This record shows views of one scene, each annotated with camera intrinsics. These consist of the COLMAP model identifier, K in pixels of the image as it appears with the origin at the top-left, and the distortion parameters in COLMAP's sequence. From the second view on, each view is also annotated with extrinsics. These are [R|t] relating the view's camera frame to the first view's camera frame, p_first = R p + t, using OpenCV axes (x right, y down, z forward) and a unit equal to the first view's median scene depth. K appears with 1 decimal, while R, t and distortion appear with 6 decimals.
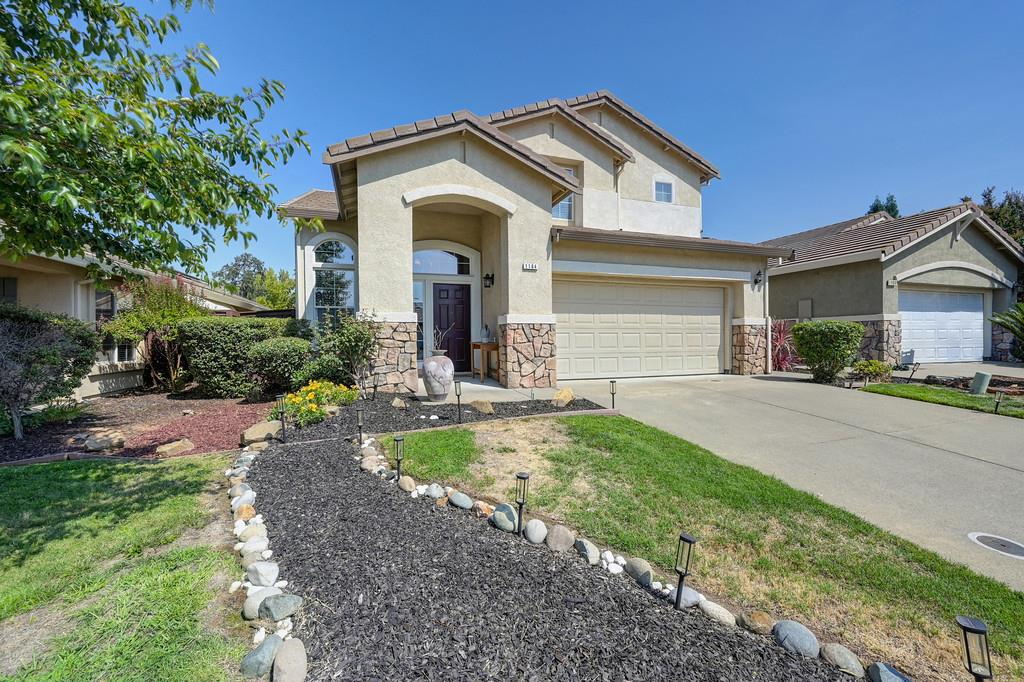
lens RADIAL K [[404.4, 0, 514.5], [0, 404.4, 338.9], [0, 0, 1]] dist [-0.001740, -0.000316]
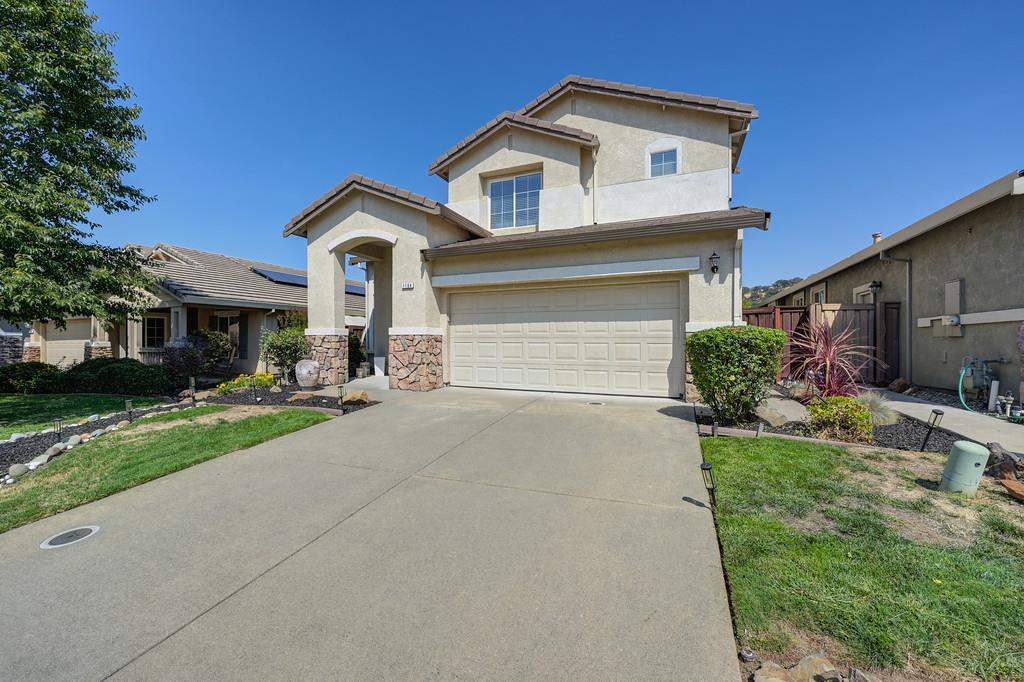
lens RADIAL K [[404.4, 0, 514.5], [0, 404.4, 338.9], [0, 0, 1]] dist [-0.001740, -0.000316]
pose [[0.740505, 0.001000, -0.672050, 0.838438], [-0.008208, 0.999938, -0.007556, -0.016032], [0.672001, 0.011112, 0.740467, 0.279223]]
